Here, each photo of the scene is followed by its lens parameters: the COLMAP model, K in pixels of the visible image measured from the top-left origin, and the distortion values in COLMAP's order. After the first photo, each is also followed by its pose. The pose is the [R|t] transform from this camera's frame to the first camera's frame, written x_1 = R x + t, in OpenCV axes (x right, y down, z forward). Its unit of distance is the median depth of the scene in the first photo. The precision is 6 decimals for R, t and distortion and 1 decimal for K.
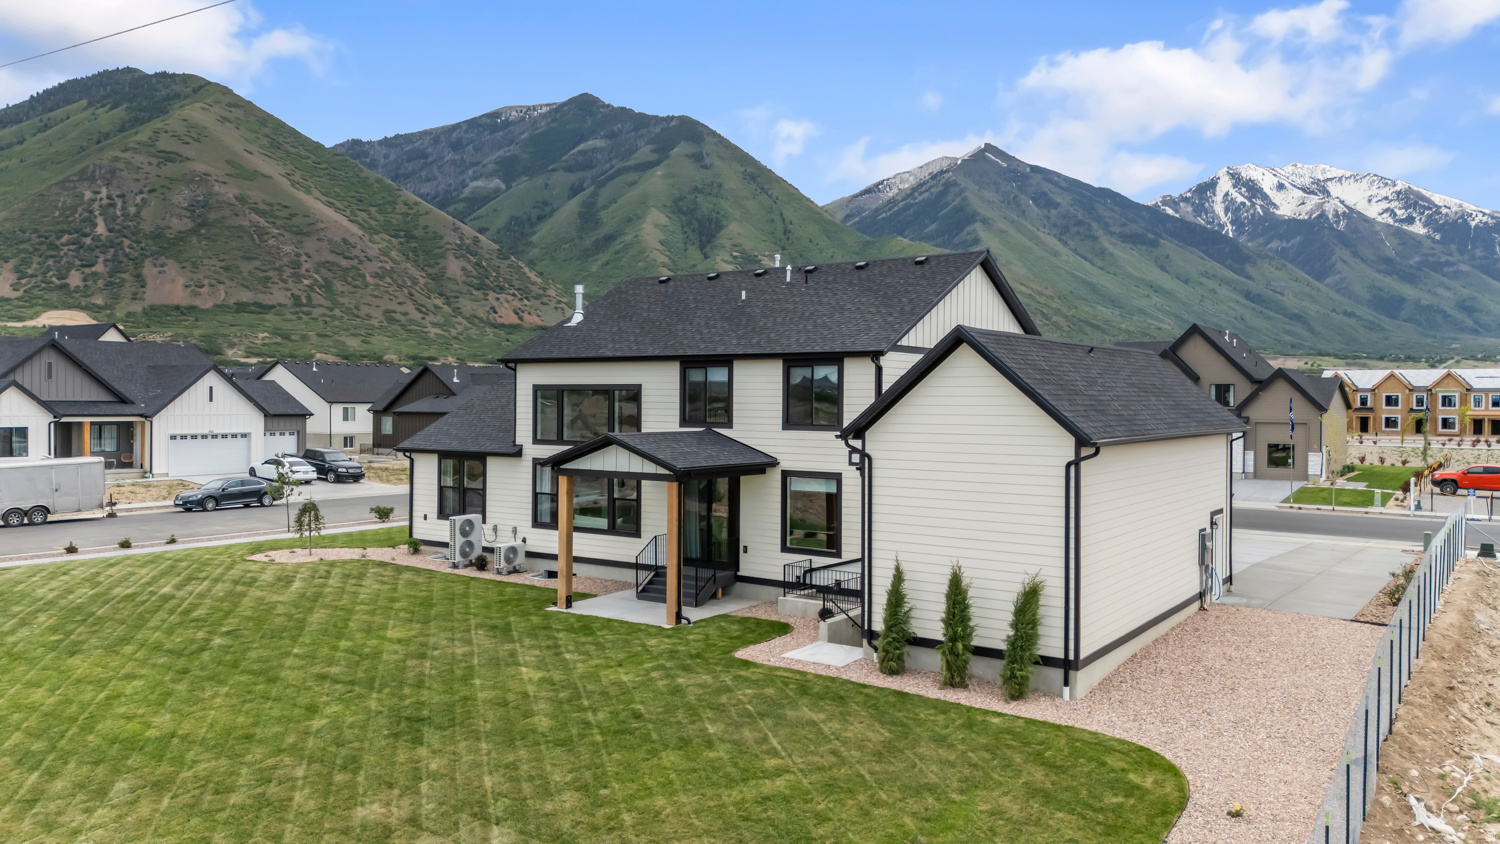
lens RADIAL K [[1120.8, 0, 745.2], [0, 1120.8, 432.9], [0, 0, 1]] dist [0.052811, -0.034555]
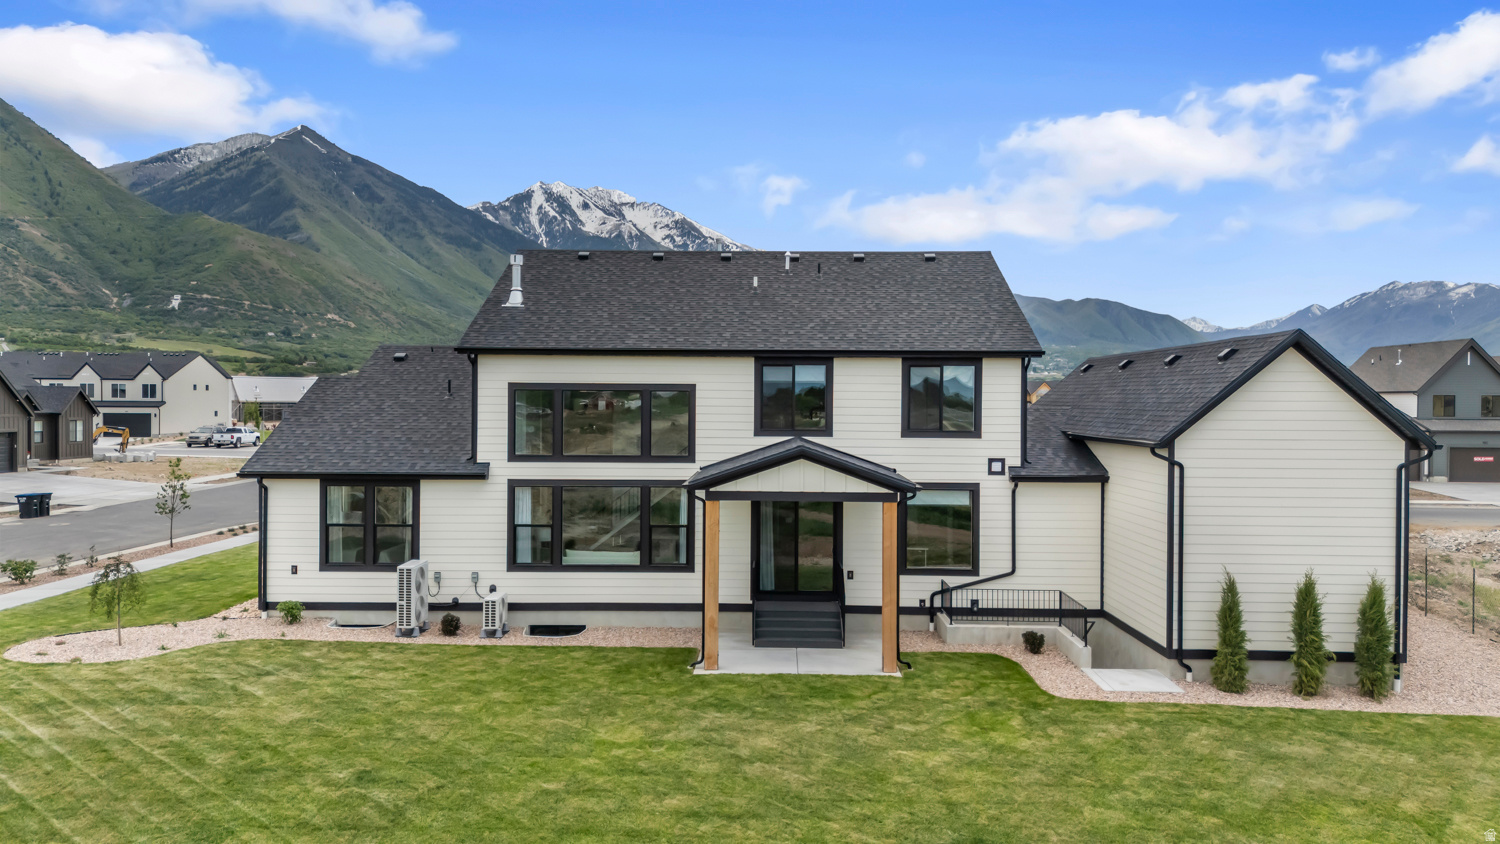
lens RADIAL K [[1120.8, 0, 745.2], [0, 1120.8, 421.3], [0, 0, 1]] dist [0.052811, -0.034555]
pose [[0.818780, -0.008793, 0.574040, -0.491128], [0.013723, 0.999897, -0.004258, -0.011260], [-0.573943, 0.011364, 0.818816, 0.287669]]
